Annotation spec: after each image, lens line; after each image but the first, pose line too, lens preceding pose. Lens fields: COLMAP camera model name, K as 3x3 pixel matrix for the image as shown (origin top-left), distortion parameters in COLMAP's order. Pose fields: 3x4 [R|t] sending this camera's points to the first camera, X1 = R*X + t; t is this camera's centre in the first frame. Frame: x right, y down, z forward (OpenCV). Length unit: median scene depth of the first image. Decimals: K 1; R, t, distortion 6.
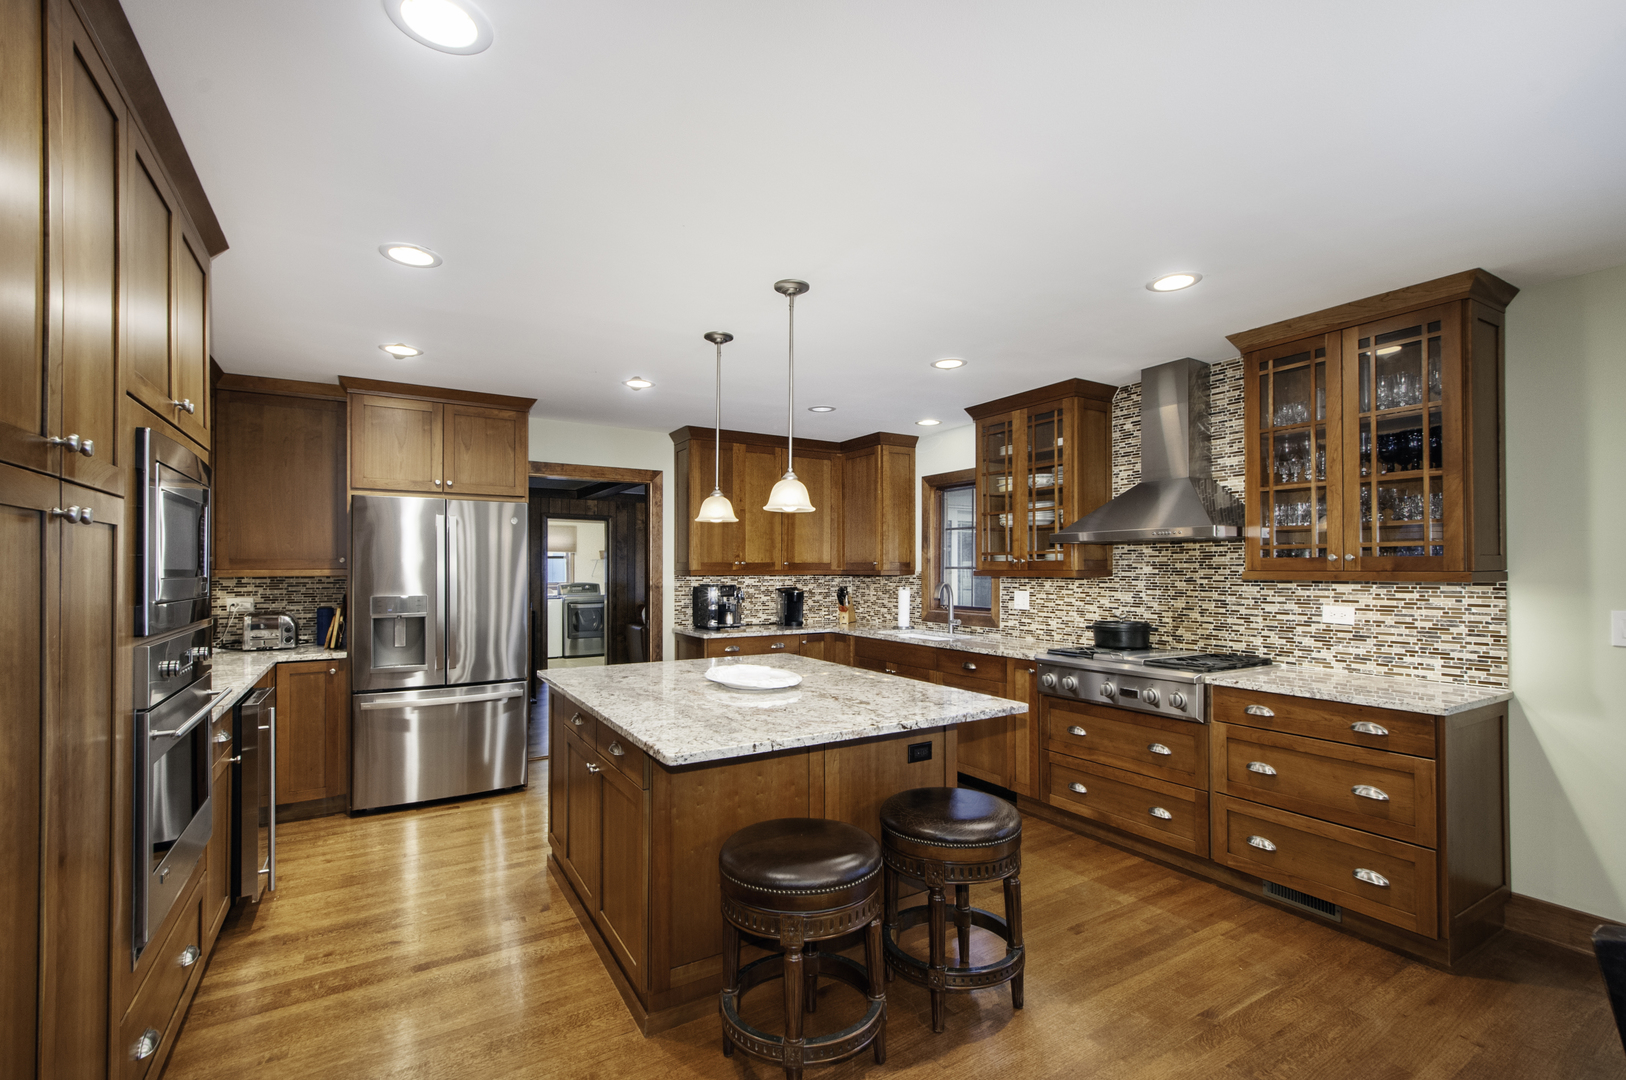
lens RADIAL K [[716.3, 0, 814.2], [0, 716.3, 569.2], [0, 0, 1]] dist [0.000340, 0.000284]
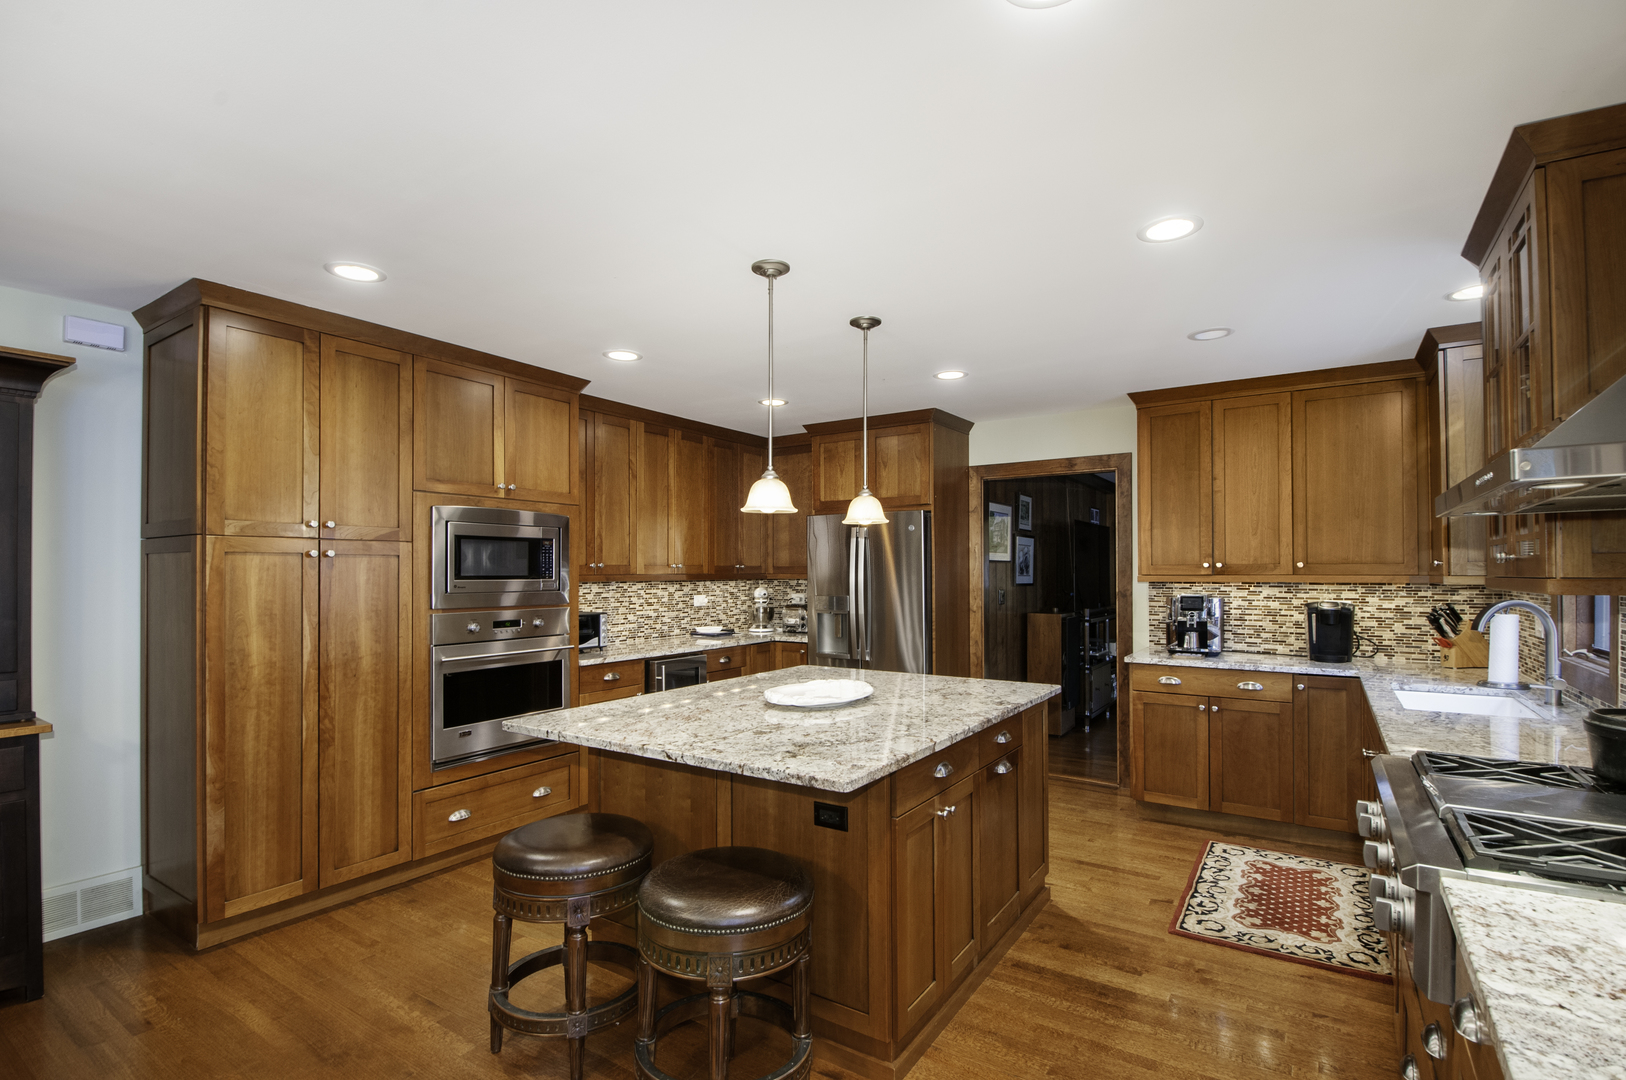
lens RADIAL K [[763.7, 0, 821.1], [0, 763.7, 564.1], [0, 0, 1]] dist [0.002787, 0.000157]
pose [[0.437522, -0.009547, -0.899157, 0.720595], [0.000273, 0.999945, -0.010484, -0.003154], [0.899208, 0.004341, 0.437501, 0.522302]]
